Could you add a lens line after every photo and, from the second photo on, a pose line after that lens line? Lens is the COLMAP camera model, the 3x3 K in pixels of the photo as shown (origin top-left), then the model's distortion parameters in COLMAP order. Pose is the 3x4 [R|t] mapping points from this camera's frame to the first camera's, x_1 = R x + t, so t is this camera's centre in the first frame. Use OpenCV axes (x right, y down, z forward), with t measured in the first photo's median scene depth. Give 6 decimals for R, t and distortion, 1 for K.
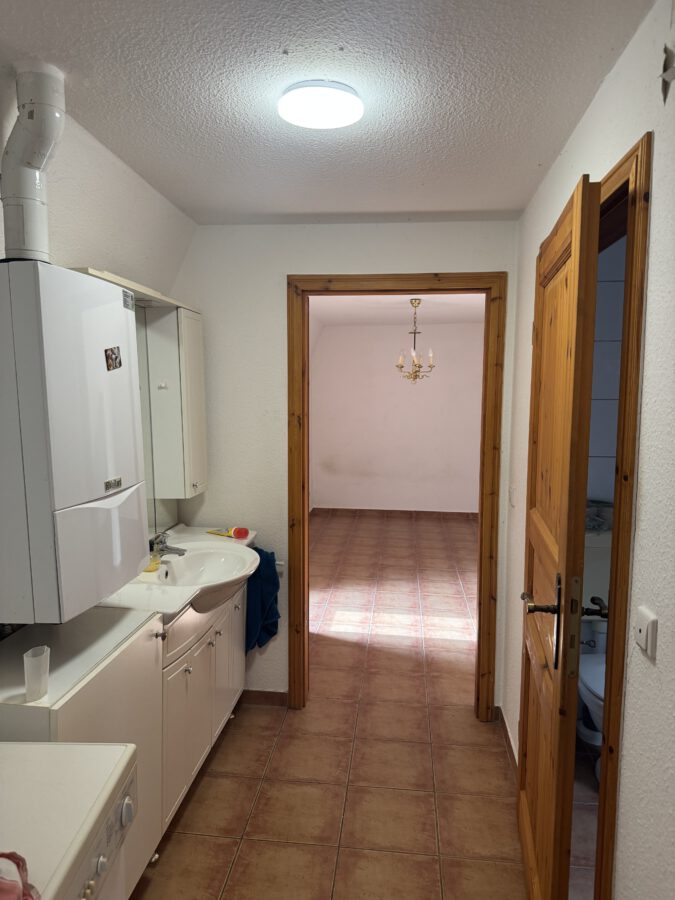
lens RADIAL K [[600.9, 0, 337.5], [0, 600.9, 450.0], [0, 0, 1]] dist [0.003161, 0.000149]
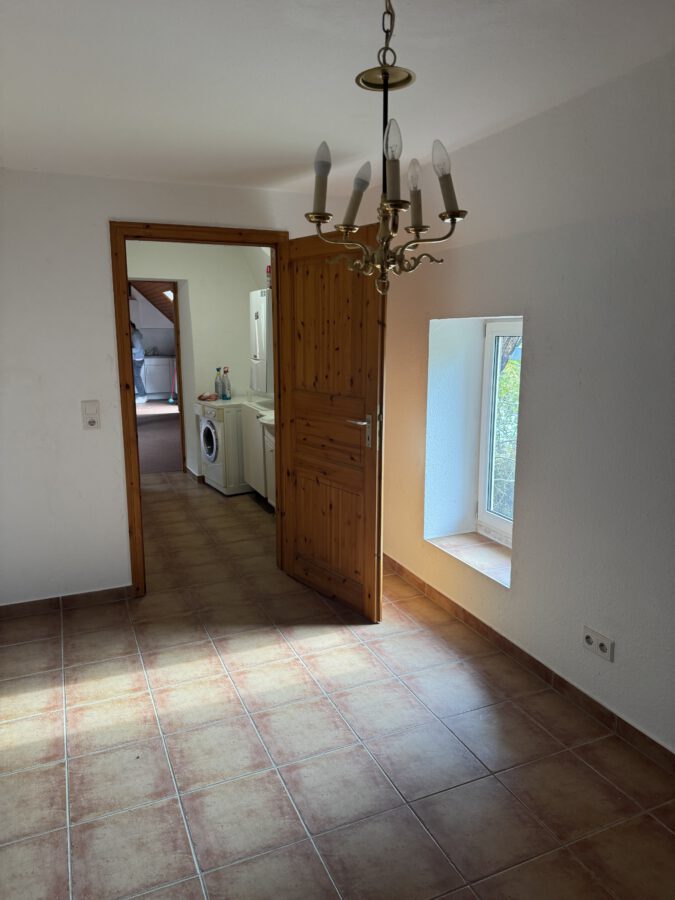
lens RADIAL K [[622.3, 0, 337.5], [0, 622.3, 450.0], [0, 0, 1]] dist [0.008755, -0.000140]
pose [[-0.862900, 0.103936, -0.494571, 0.280676], [-0.043653, 0.959636, 0.277835, -0.120552], [0.503485, 0.261334, -0.823533, 1.239549]]
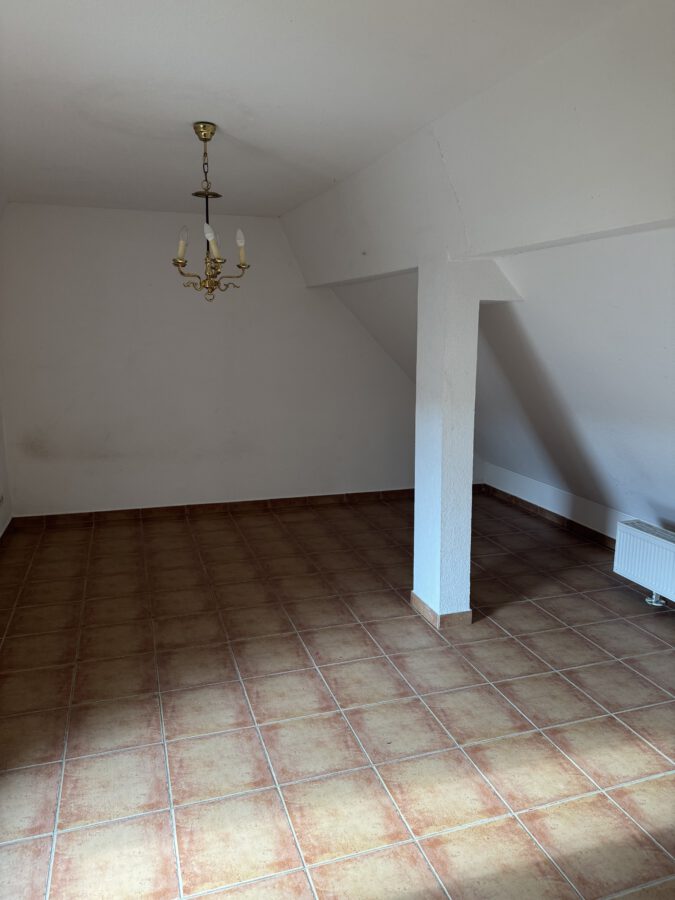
lens RADIAL K [[622.3, 0, 337.5], [0, 622.3, 450.0], [0, 0, 1]] dist [0.008755, -0.000140]
pose [[0.905278, -0.069096, 0.419163, -0.003920], [0.027098, 0.994067, 0.105339, -0.037288], [-0.423955, -0.084003, 0.901779, 0.479224]]
